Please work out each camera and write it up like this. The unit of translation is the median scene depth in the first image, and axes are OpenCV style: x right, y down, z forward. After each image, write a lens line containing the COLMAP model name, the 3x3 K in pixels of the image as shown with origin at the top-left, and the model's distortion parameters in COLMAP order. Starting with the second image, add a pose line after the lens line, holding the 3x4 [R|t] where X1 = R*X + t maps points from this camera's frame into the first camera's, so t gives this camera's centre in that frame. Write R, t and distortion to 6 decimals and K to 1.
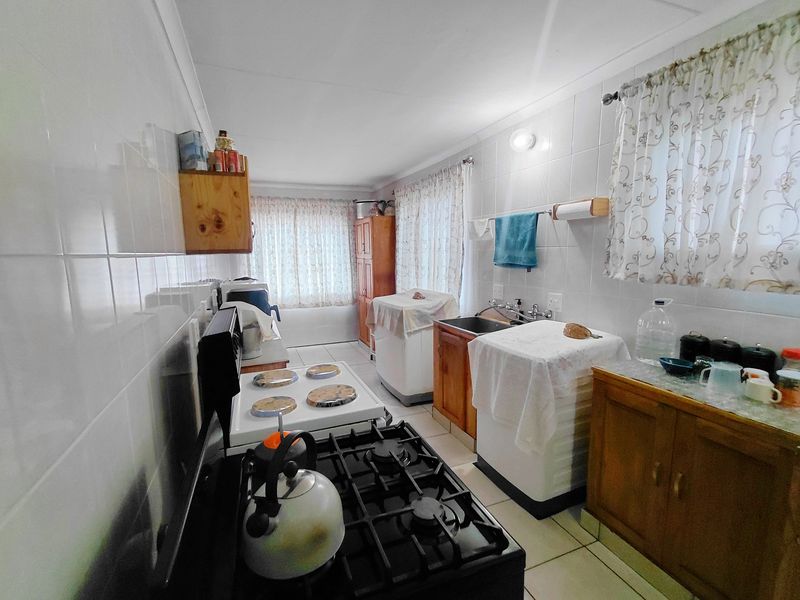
lens RADIAL K [[365.3, 0, 398.0], [0, 365.3, 301.3], [0, 0, 1]] dist [-0.010768, -0.001502]
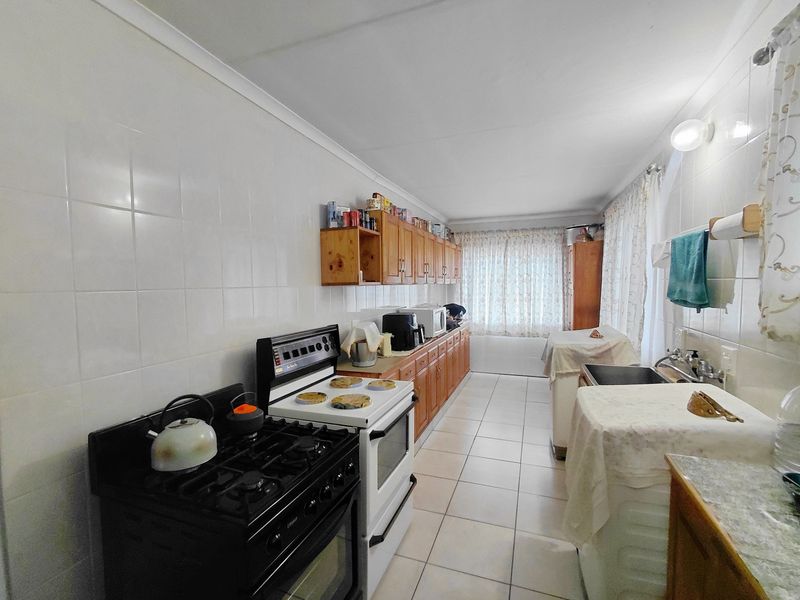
lens RADIAL K [[365.3, 0, 398.2], [0, 365.3, 302.3], [0, 0, 1]] dist [-0.010768, -0.001502]
pose [[0.735823, 0.040253, -0.675977, 0.269105], [-0.088409, 0.995398, -0.036963, -0.015720], [0.671378, 0.086961, 0.735995, 0.058813]]
